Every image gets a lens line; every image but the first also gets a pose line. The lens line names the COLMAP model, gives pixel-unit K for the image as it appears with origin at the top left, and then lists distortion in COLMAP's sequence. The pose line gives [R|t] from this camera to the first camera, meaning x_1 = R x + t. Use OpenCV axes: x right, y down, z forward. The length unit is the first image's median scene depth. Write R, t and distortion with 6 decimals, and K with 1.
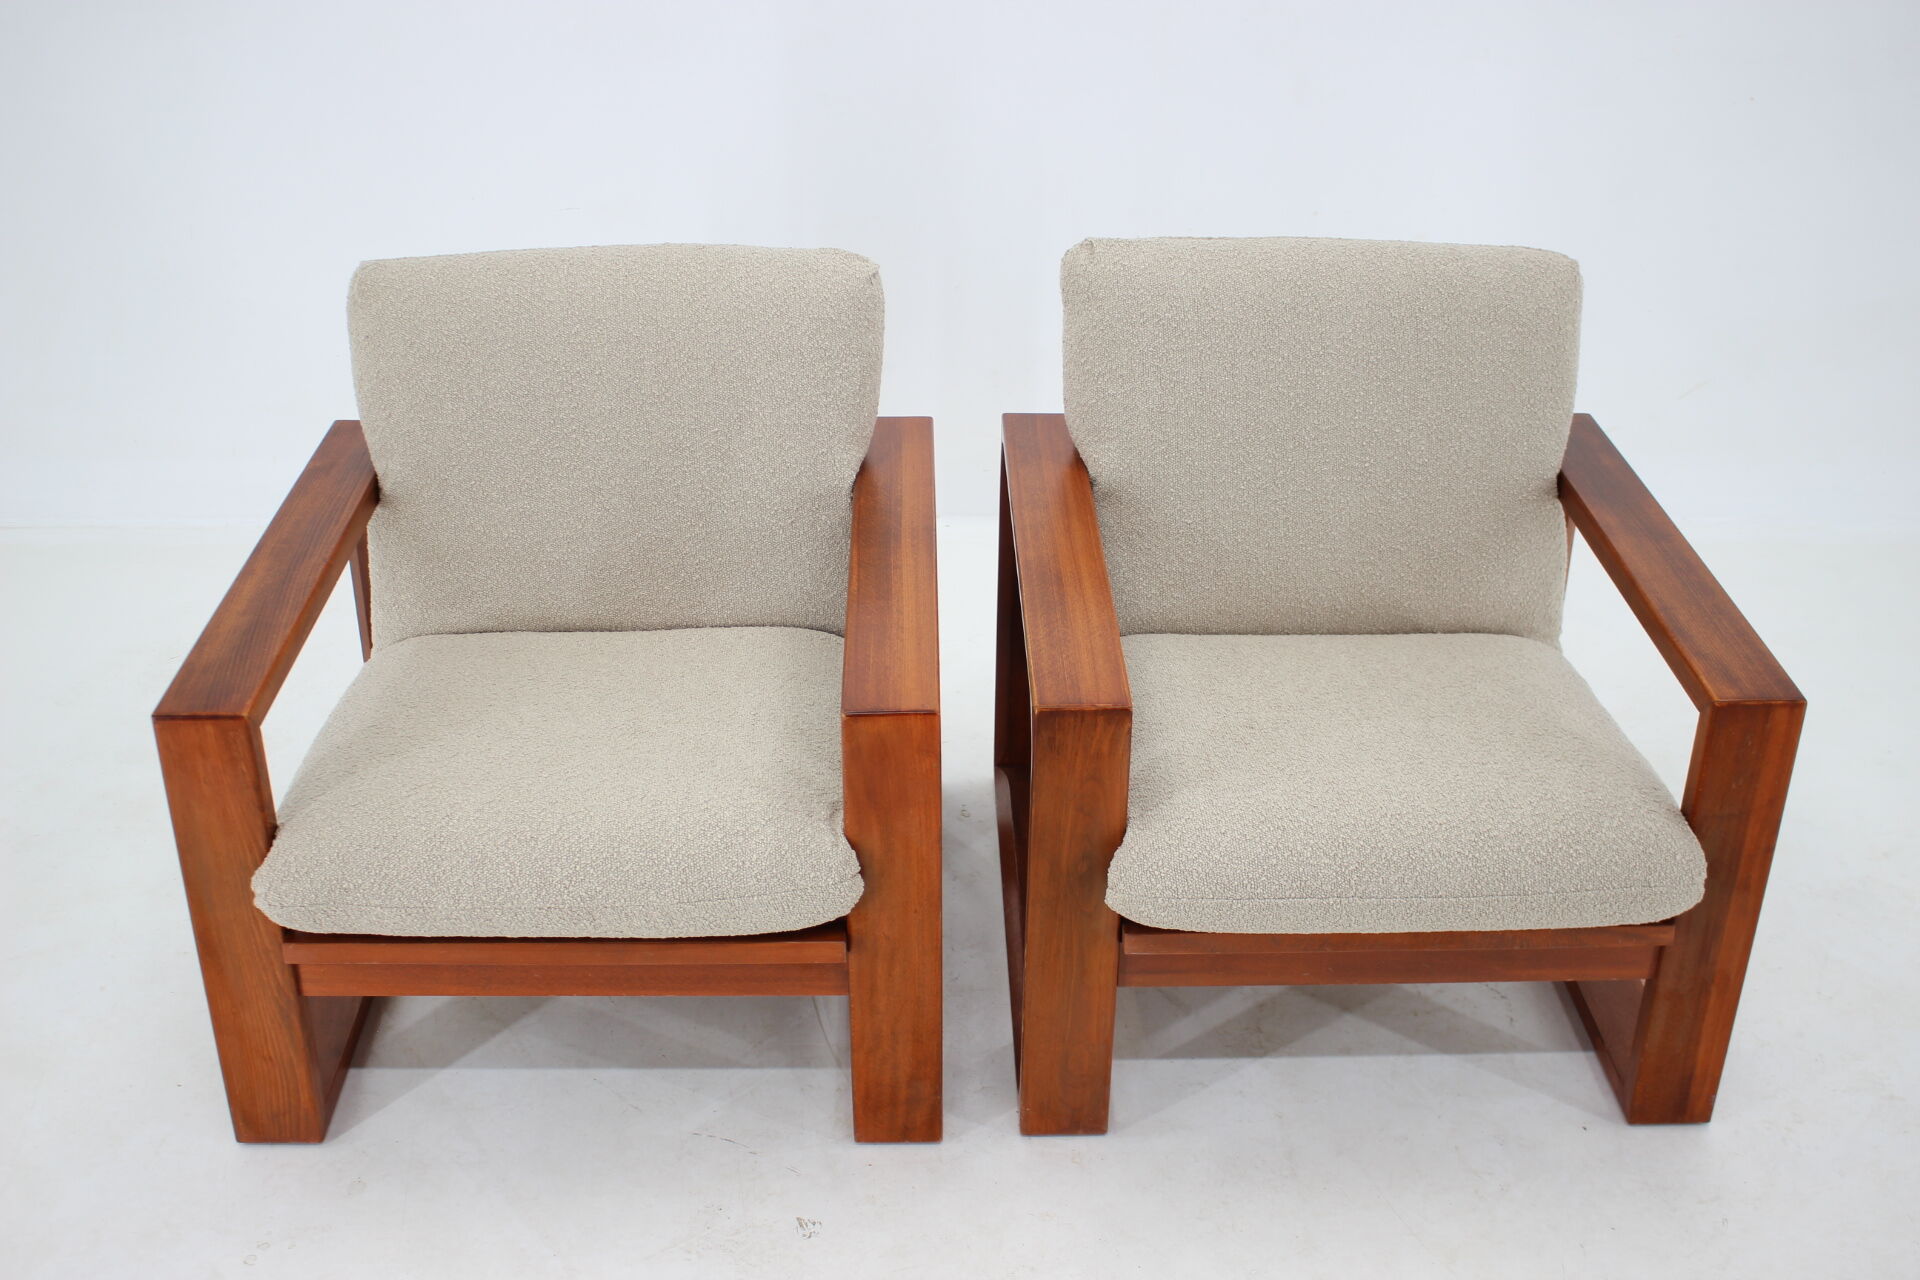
lens RADIAL K [[2136.6, 0, 960.0], [0, 2136.6, 640.0], [0, 0, 1]] dist [-0.126948, 0.131586]
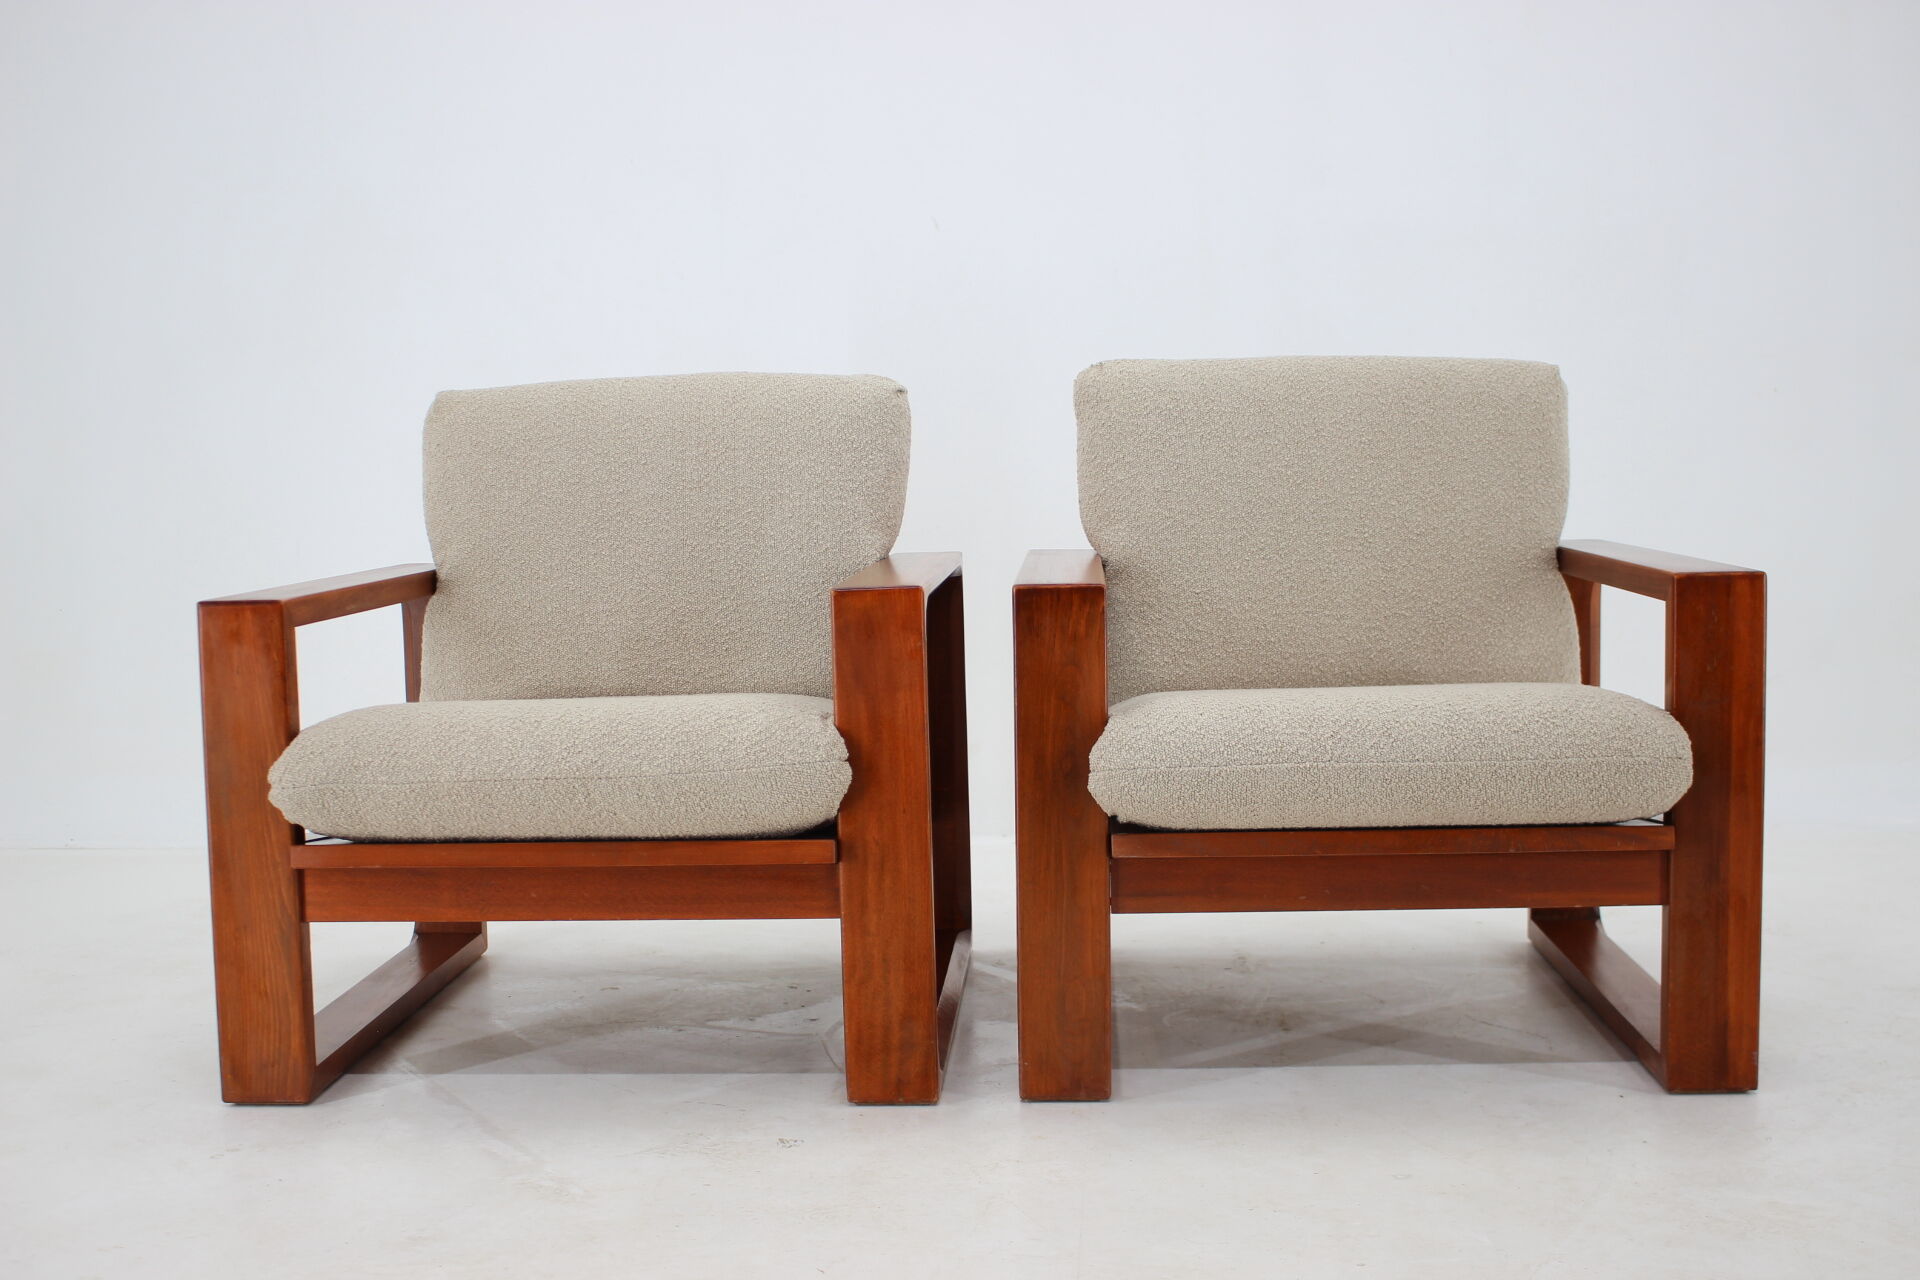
lens RADIAL K [[2316.6, 0, 960.0], [0, 2316.6, 640.0], [0, 0, 1]] dist [-0.101724, 0.049785]
pose [[0.996870, -0.021131, -0.076188, 0.087331], [-0.010310, 0.920656, -0.390240, 0.459860], [0.078389, 0.389803, 0.917556, -0.041630]]
